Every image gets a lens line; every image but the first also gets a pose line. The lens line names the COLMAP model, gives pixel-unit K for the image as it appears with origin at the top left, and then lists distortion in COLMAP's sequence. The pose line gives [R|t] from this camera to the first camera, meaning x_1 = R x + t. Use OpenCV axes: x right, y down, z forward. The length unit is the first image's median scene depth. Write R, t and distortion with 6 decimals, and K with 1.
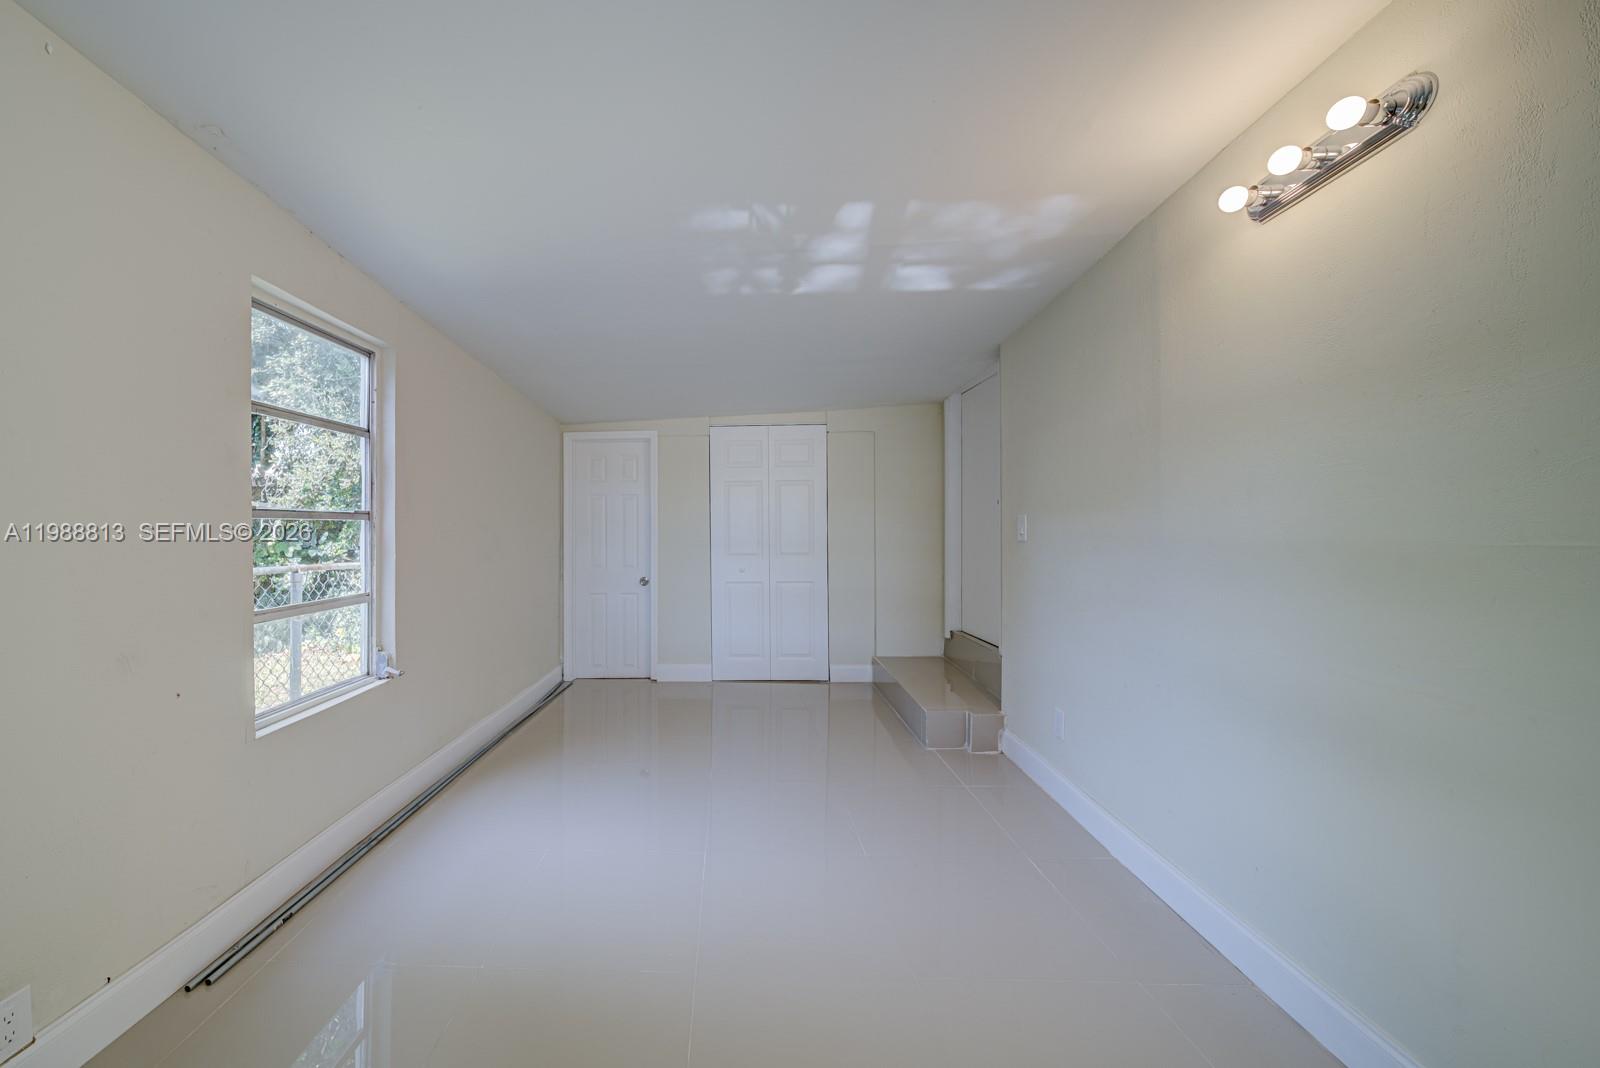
lens RADIAL K [[557.2, 0, 799.2], [0, 557.2, 539.0], [0, 0, 1]] dist [-0.001699, -0.000147]
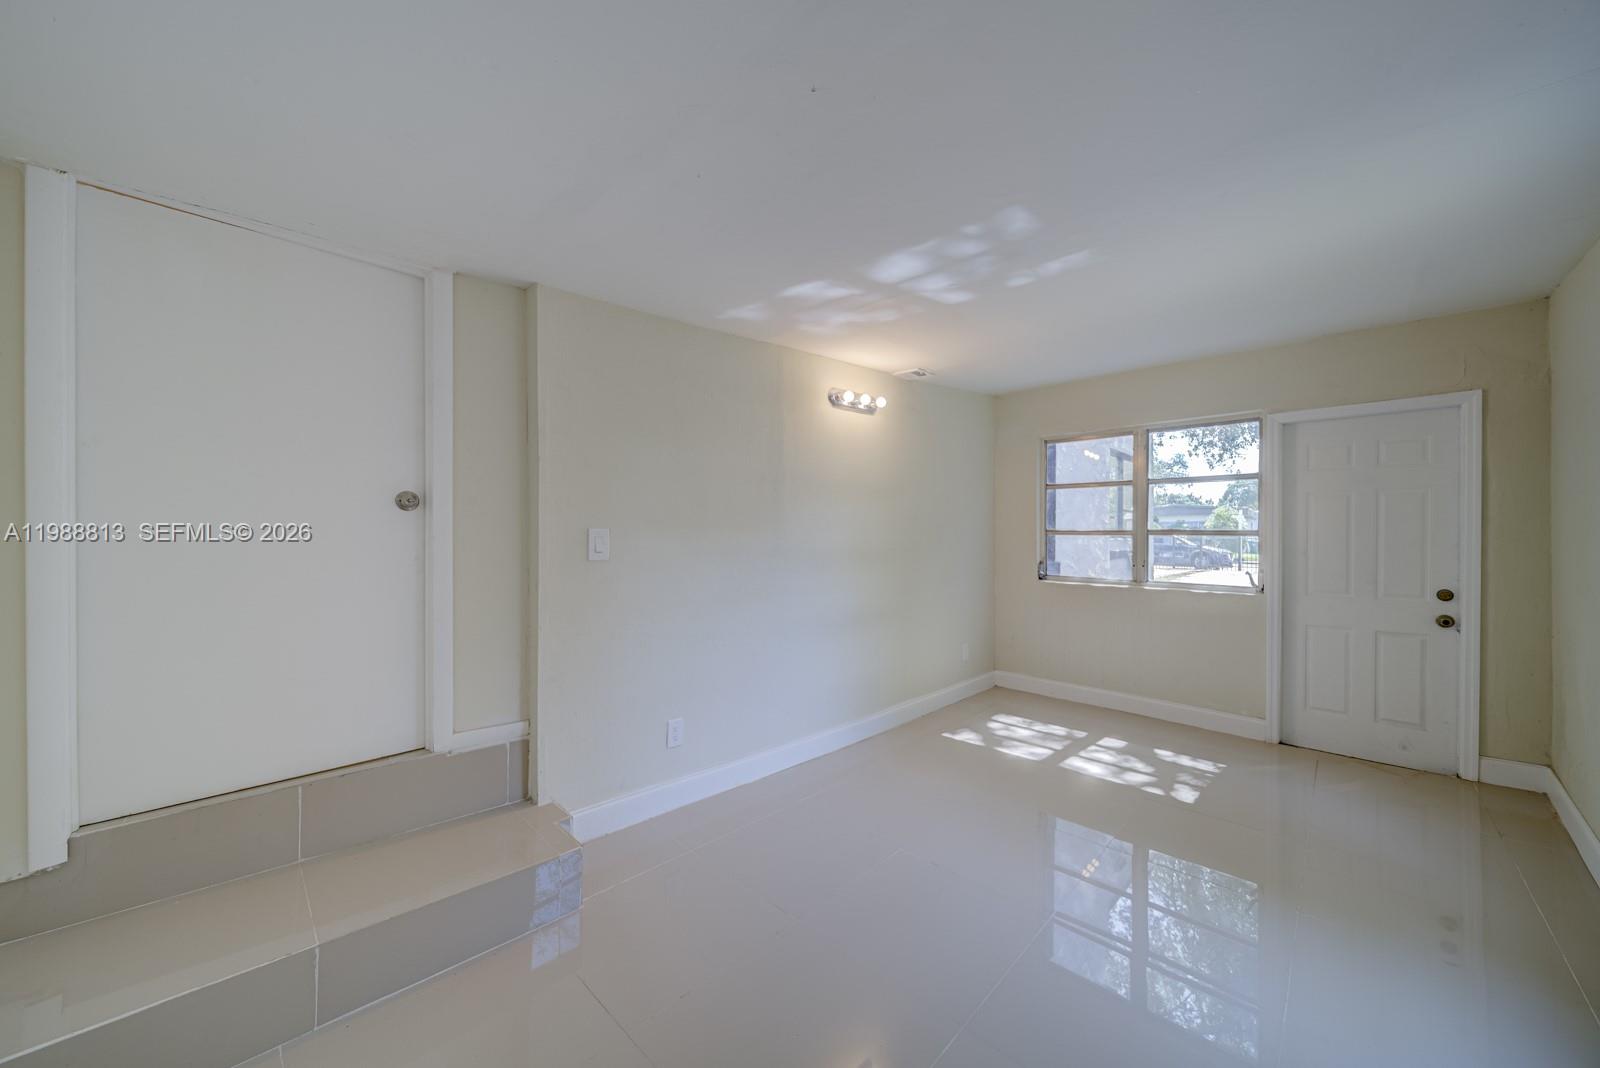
lens RADIAL K [[557.2, 0, 799.2], [0, 557.2, 539.0], [0, 0, 1]] dist [-0.001699, -0.000147]
pose [[-0.613778, -0.005667, 0.789458, -0.557254], [-0.010096, 0.999949, -0.000672, -0.036961], [-0.789414, -0.008383, -0.613804, 1.695571]]
